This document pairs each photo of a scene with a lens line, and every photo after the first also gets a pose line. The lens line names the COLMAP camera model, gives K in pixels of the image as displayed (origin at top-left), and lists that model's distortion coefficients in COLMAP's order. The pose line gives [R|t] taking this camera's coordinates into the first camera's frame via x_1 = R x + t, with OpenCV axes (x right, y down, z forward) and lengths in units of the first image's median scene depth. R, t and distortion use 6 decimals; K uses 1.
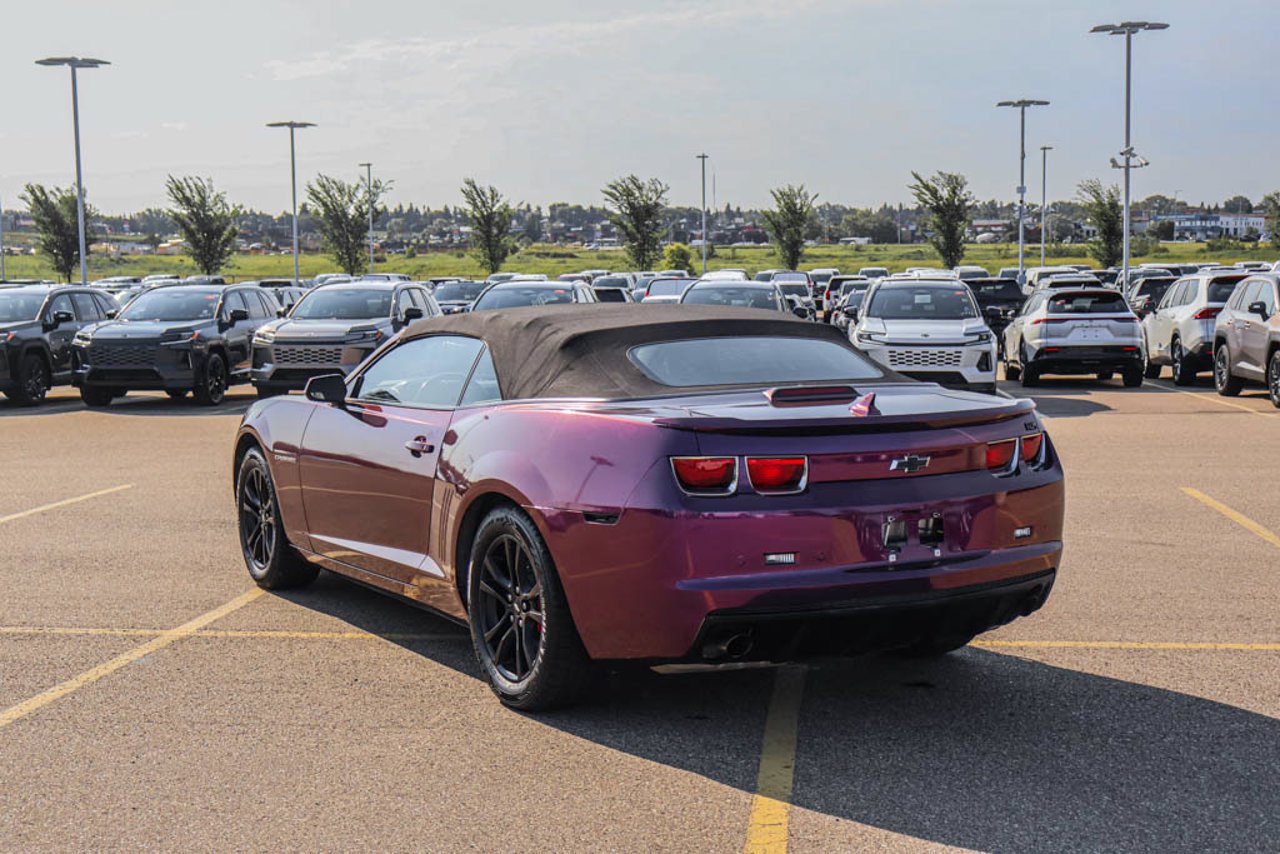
lens RADIAL K [[1694.1, 0, 640.0], [0, 1694.1, 427.0], [0, 0, 1]] dist [-0.001834, 0.002321]
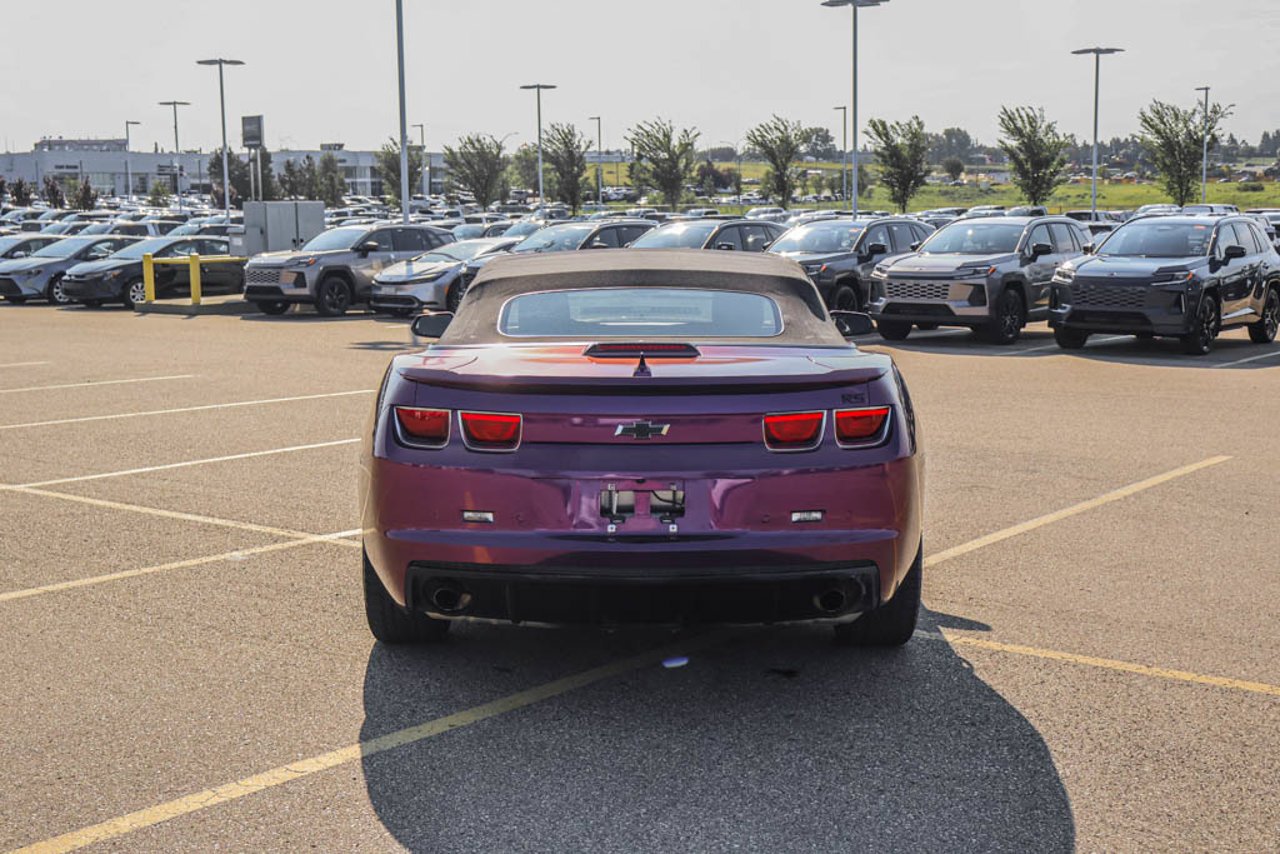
lens RADIAL K [[1694.1, 0, 640.0], [0, 1694.1, 427.0], [0, 0, 1]] dist [-0.001834, 0.002321]
pose [[0.851464, 0.066814, -0.520139, 0.107512], [-0.044938, 0.997498, 0.054569, -0.005144], [0.522484, -0.023089, 0.852337, 0.034031]]
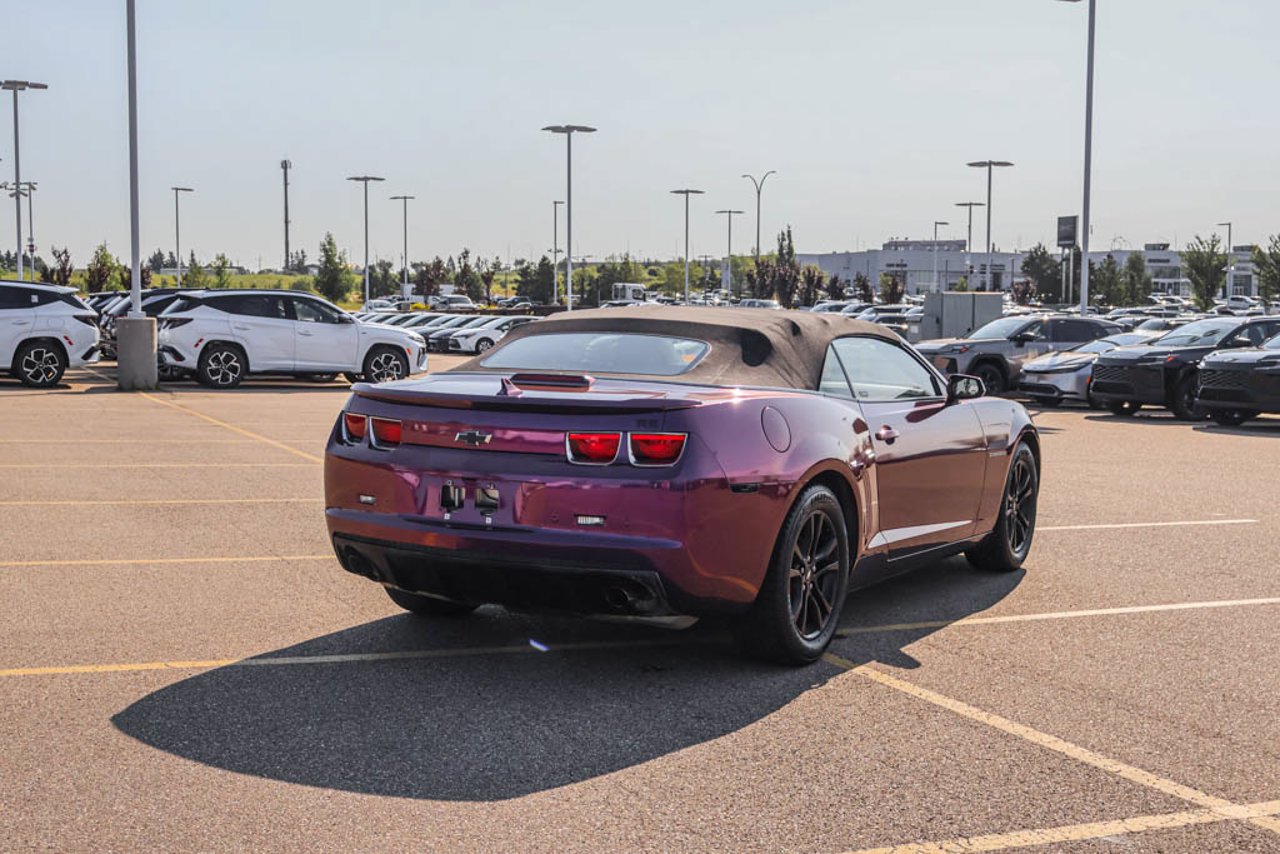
lens RADIAL K [[1694.1, 0, 640.0], [0, 1694.1, 427.0], [0, 0, 1]] dist [-0.001834, 0.002321]
pose [[0.471098, 0.072586, -0.879089, 0.203252], [-0.094278, 0.995043, 0.031637, -0.005406], [0.877028, 0.067975, 0.475606, 0.092607]]
